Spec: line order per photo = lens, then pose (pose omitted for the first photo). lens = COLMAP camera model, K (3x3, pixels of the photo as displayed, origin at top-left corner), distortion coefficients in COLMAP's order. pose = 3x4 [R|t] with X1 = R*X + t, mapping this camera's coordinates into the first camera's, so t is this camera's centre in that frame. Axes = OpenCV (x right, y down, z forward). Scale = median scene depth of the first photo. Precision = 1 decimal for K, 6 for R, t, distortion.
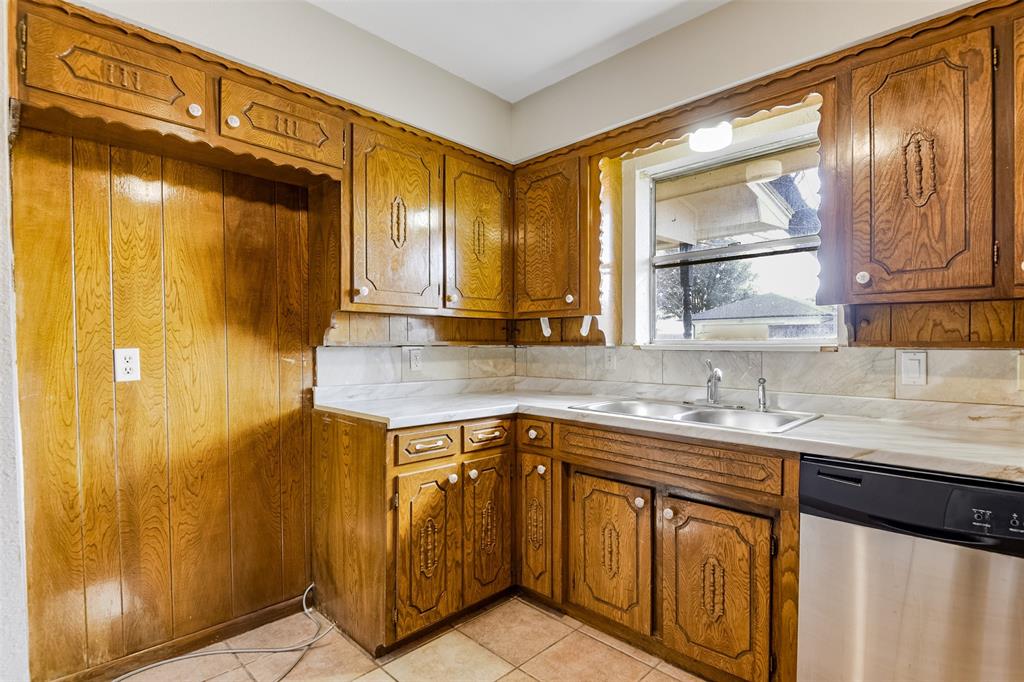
lens RADIAL K [[503.0, 0, 513.2], [0, 503.0, 352.3], [0, 0, 1]] dist [0.014149, -0.020596]
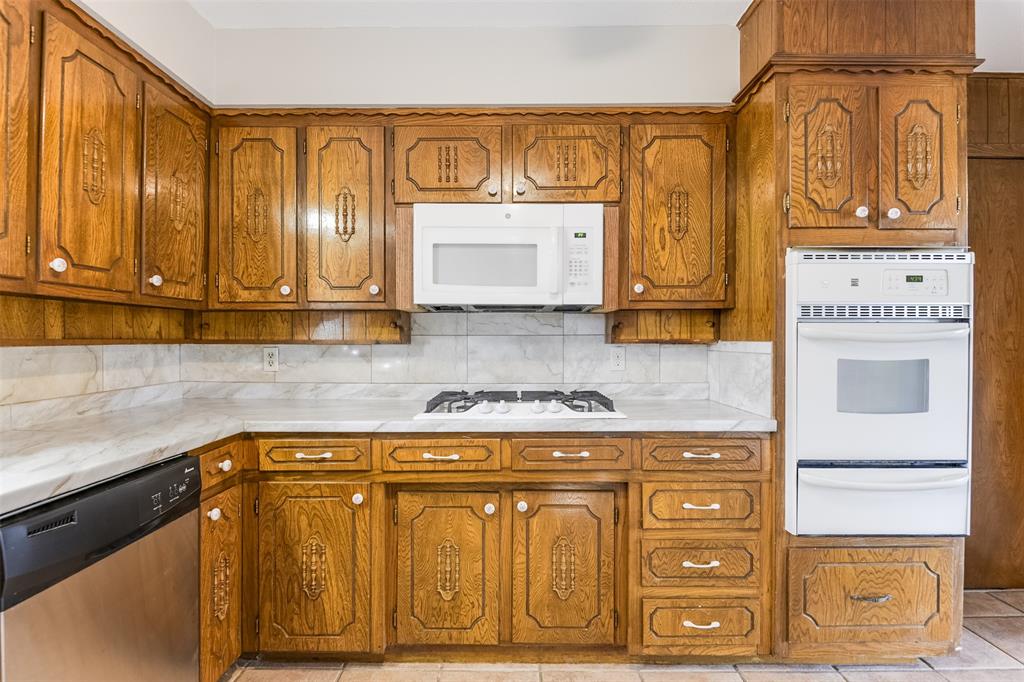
lens RADIAL K [[511.1, 0, 512.0], [0, 511.1, 341.0], [0, 0, 1]] dist [0.012946, -0.019112]
pose [[-0.697365, -0.002647, 0.716712, -0.234845], [0.012157, 0.999806, 0.015521, -0.015840], [-0.716613, 0.019537, -0.697197, 0.703985]]
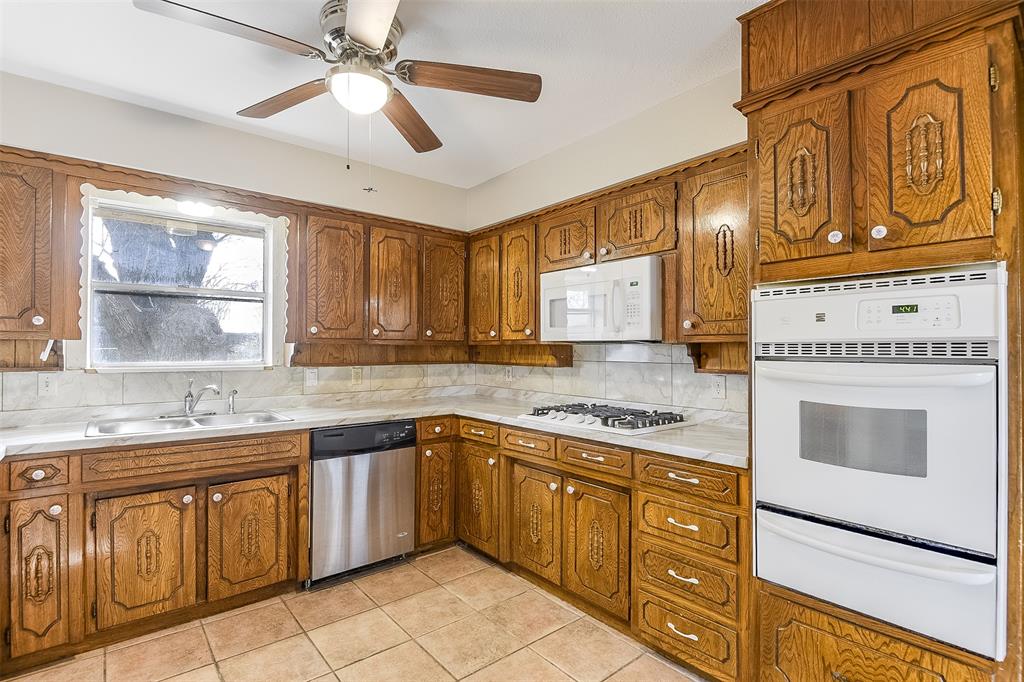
lens RADIAL K [[481.7, 0, 508.9], [0, 481.7, 340.7], [0, 0, 1]] dist [0.012652, -0.018717]
pose [[0.098050, 0.019067, 0.994999, -0.790534], [0.013710, 0.999696, -0.020508, -0.049788], [-0.995087, 0.015652, 0.097758, 0.092192]]
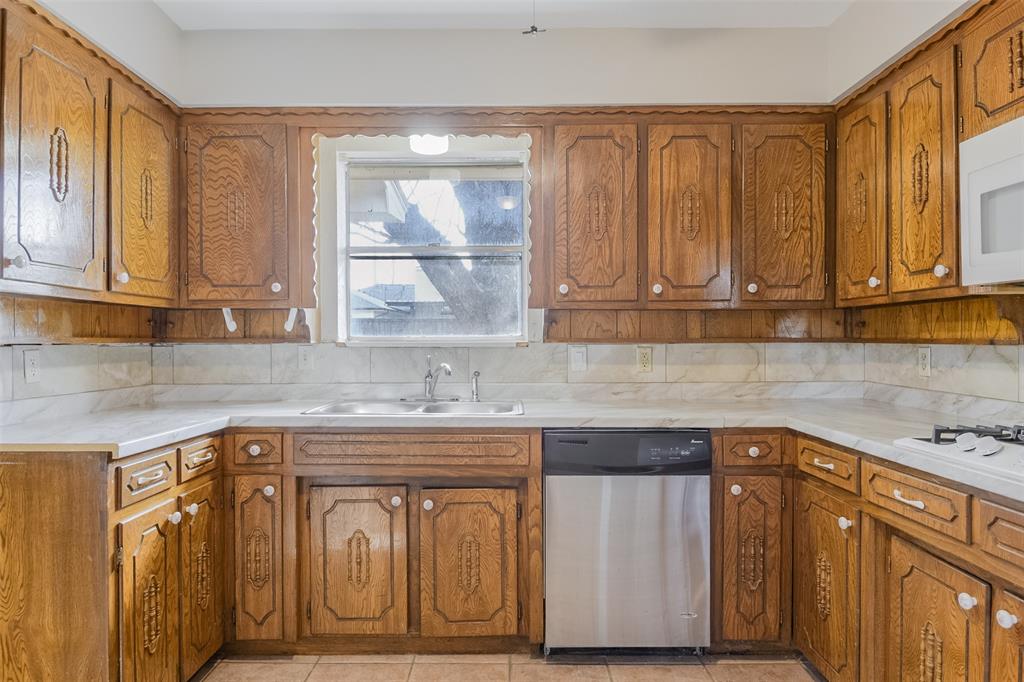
lens RADIAL K [[634.6, 0, 512.0], [0, 634.6, 341.0], [0, 0, 1]] dist [0.025250, -0.043618]
pose [[0.712283, -0.002846, 0.701887, -0.429806], [0.013651, 0.999859, -0.009799, -0.000834], [-0.701760, 0.016561, 0.712221, -0.049483]]
